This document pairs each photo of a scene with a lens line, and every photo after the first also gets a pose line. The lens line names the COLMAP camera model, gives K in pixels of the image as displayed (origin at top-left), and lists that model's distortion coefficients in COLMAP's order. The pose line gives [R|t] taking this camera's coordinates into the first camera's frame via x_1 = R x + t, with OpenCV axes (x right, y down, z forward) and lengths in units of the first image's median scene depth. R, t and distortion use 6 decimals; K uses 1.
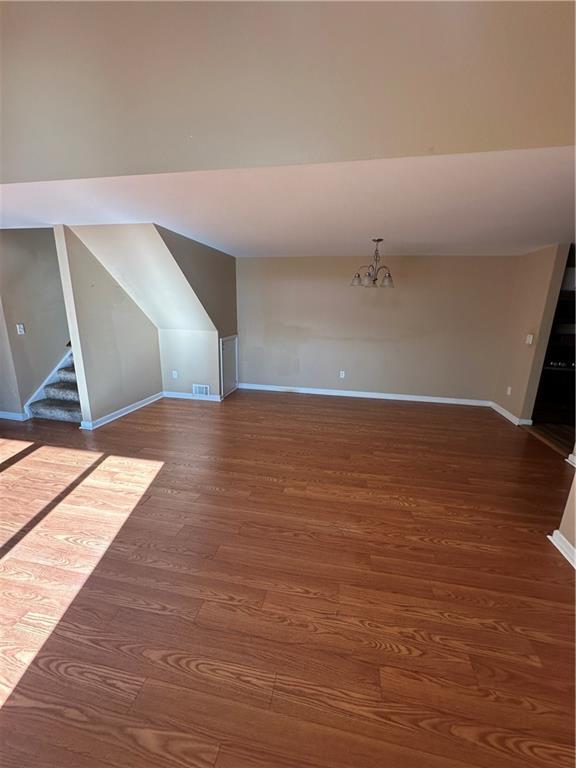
lens RADIAL K [[307.0, 0, 289.4], [0, 307.0, 383.2], [0, 0, 1]] dist [-0.000370, 0.000360]
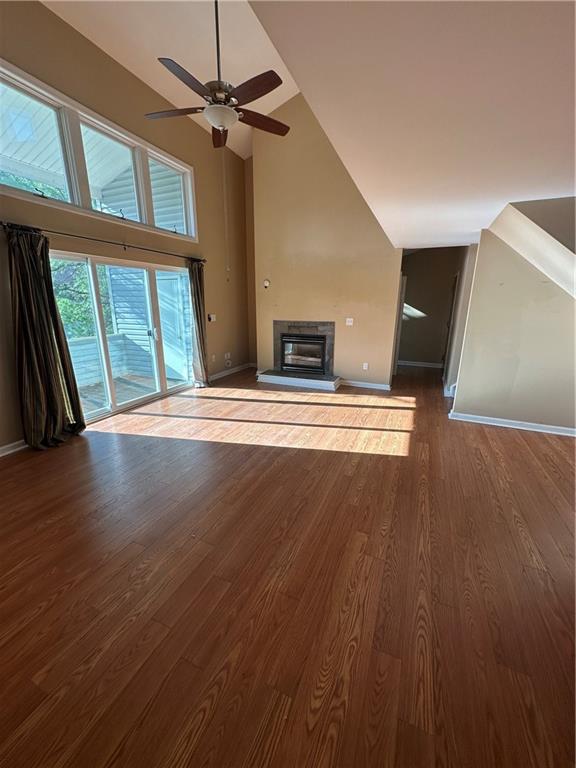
lens RADIAL K [[307.0, 0, 289.4], [0, 307.0, 383.2], [0, 0, 1]] dist [-0.000370, 0.000360]
pose [[-0.208805, 0.230826, -0.950326, 0.785568], [-0.250667, 0.926650, 0.280152, -0.210413], [0.945286, 0.296713, -0.135628, 0.937993]]
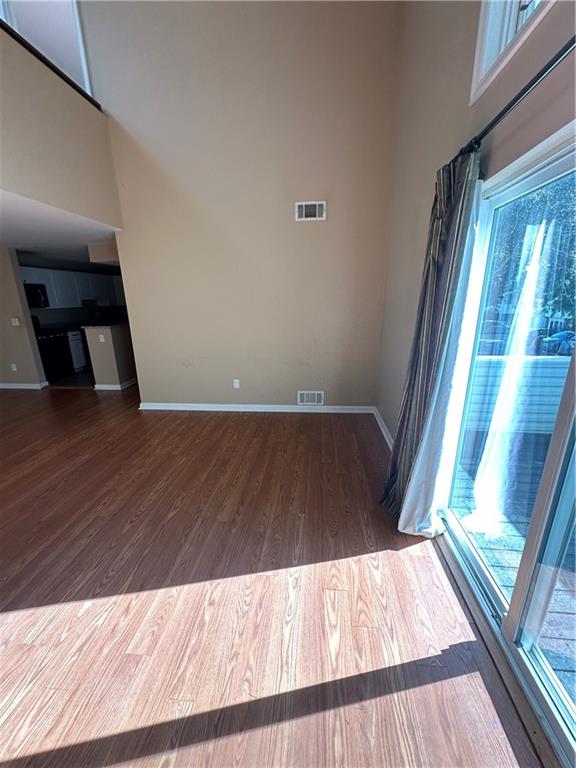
lens RADIAL K [[304.9, 0, 287.9], [0, 304.9, 382.3], [0, 0, 1]] dist [-0.000787, -0.000157]
pose [[-0.101572, -0.287590, 0.952353, -1.054305], [0.255413, 0.917676, 0.304359, -0.023312], [-0.961482, 0.274157, -0.019756, 0.035370]]
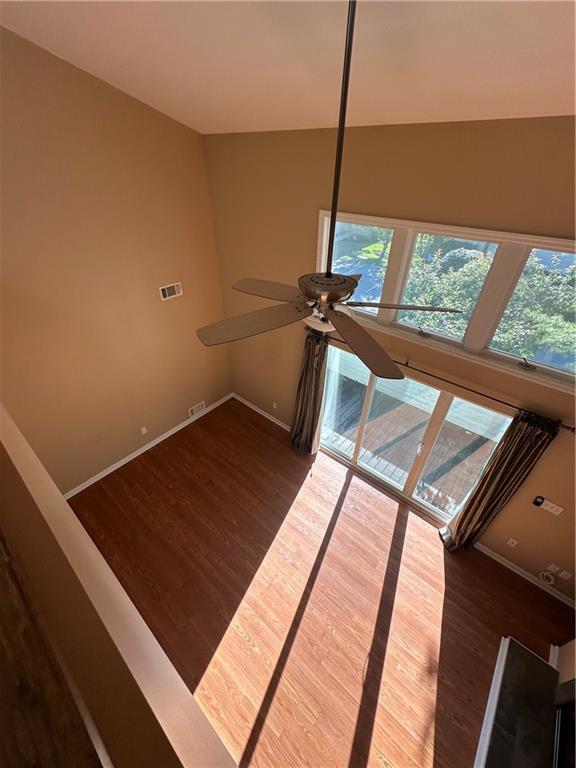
lens RADIAL K [[307.0, 0, 289.4], [0, 307.0, 383.2], [0, 0, 1]] dist [-0.000370, 0.000360]
pose [[-0.873856, -0.314310, 0.370925, -0.920659], [0.085963, 0.651023, 0.754175, -1.315176], [-0.478526, 0.690925, -0.541881, 0.745916]]
